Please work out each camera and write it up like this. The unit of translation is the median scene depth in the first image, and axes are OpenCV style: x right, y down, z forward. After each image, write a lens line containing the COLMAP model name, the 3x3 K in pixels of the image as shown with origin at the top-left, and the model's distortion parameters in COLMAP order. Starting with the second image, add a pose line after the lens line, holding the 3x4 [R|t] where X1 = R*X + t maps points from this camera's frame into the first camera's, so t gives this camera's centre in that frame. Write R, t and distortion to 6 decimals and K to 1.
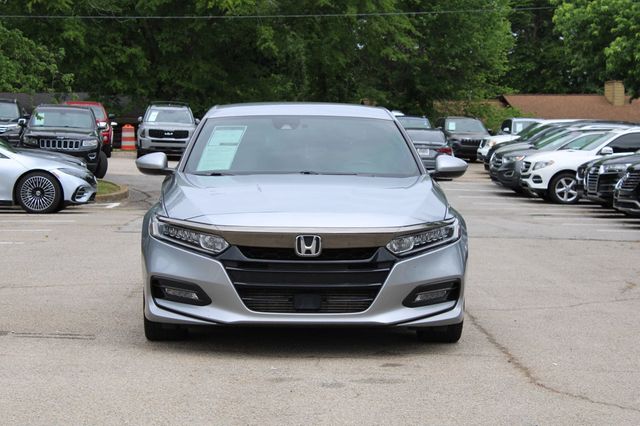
lens RADIAL K [[1525.2, 0, 320.0], [0, 1525.2, 213.0], [0, 0, 1]] dist [0.084465, 0.040476]
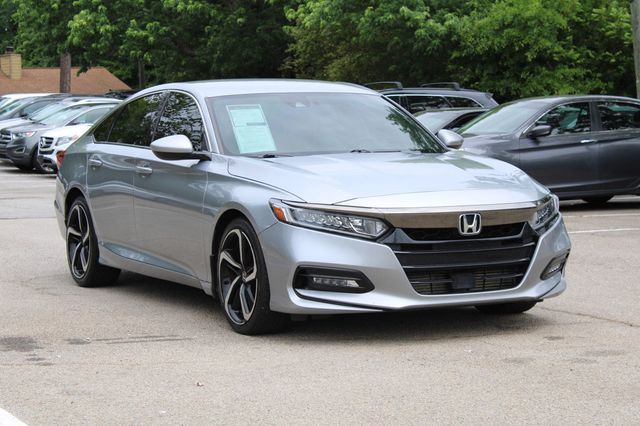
lens RADIAL K [[1525.2, 0, 320.0], [0, 1525.2, 213.0], [0, 0, 1]] dist [0.084465, 0.040476]
pose [[0.907562, -0.047055, 0.417274, -0.490214], [0.039774, 0.998867, 0.026131, -0.014990], [-0.418031, -0.007119, 0.908405, 0.140089]]
